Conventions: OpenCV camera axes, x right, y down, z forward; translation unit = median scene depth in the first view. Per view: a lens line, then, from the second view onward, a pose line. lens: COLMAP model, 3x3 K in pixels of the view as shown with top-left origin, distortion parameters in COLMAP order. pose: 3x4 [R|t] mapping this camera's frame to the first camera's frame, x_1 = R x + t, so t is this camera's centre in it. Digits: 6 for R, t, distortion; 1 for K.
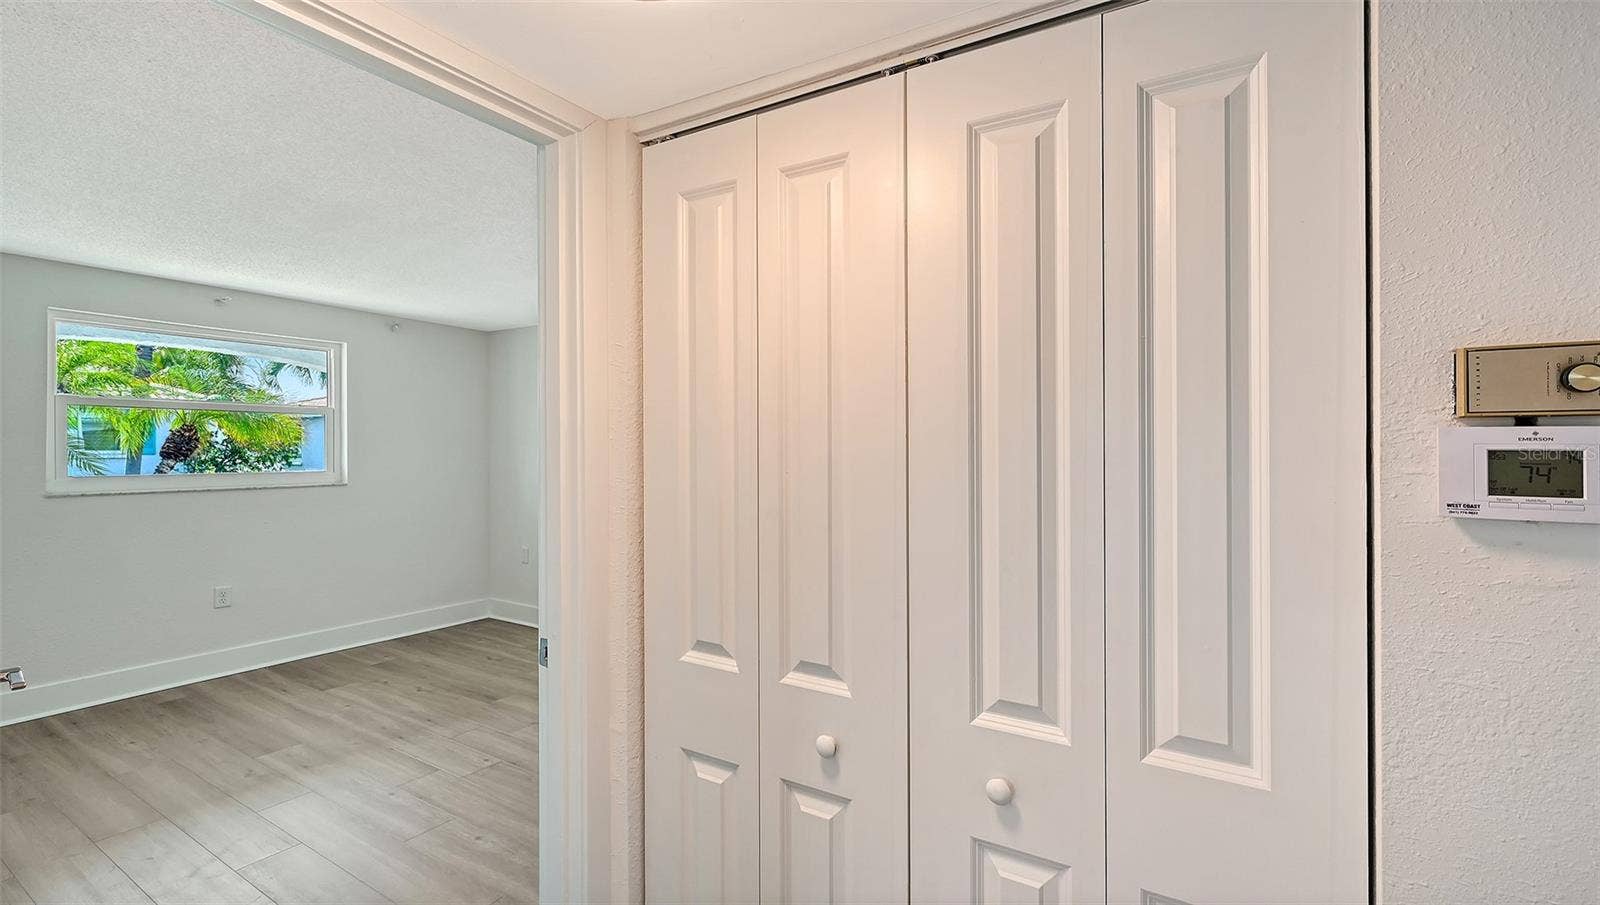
lens RADIAL K [[658.8, 0, 815.4], [0, 658.8, 442.0], [0, 0, 1]] dist [-0.000547, -0.000237]
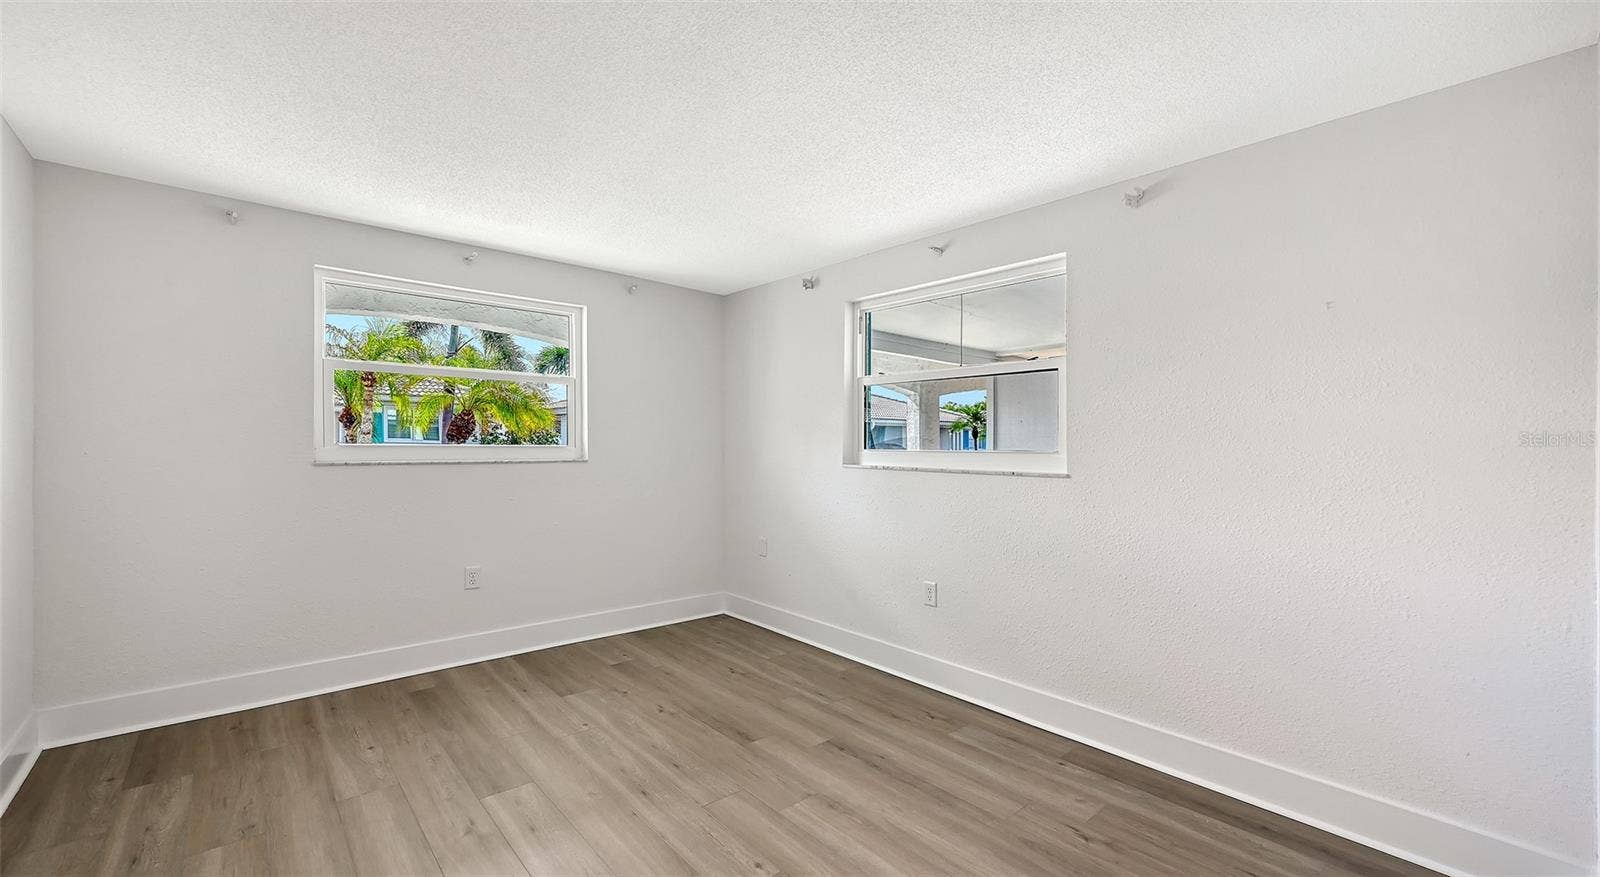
lens RADIAL K [[633.5, 0, 792.6], [0, 633.5, 444.0], [0, 0, 1]] dist [0.004150, 0.000322]
pose [[0.951232, 0.005726, -0.308424, -0.216349], [-0.002663, 0.999943, 0.010351, 0.040077], [0.308466, -0.009025, 0.951193, 0.321567]]
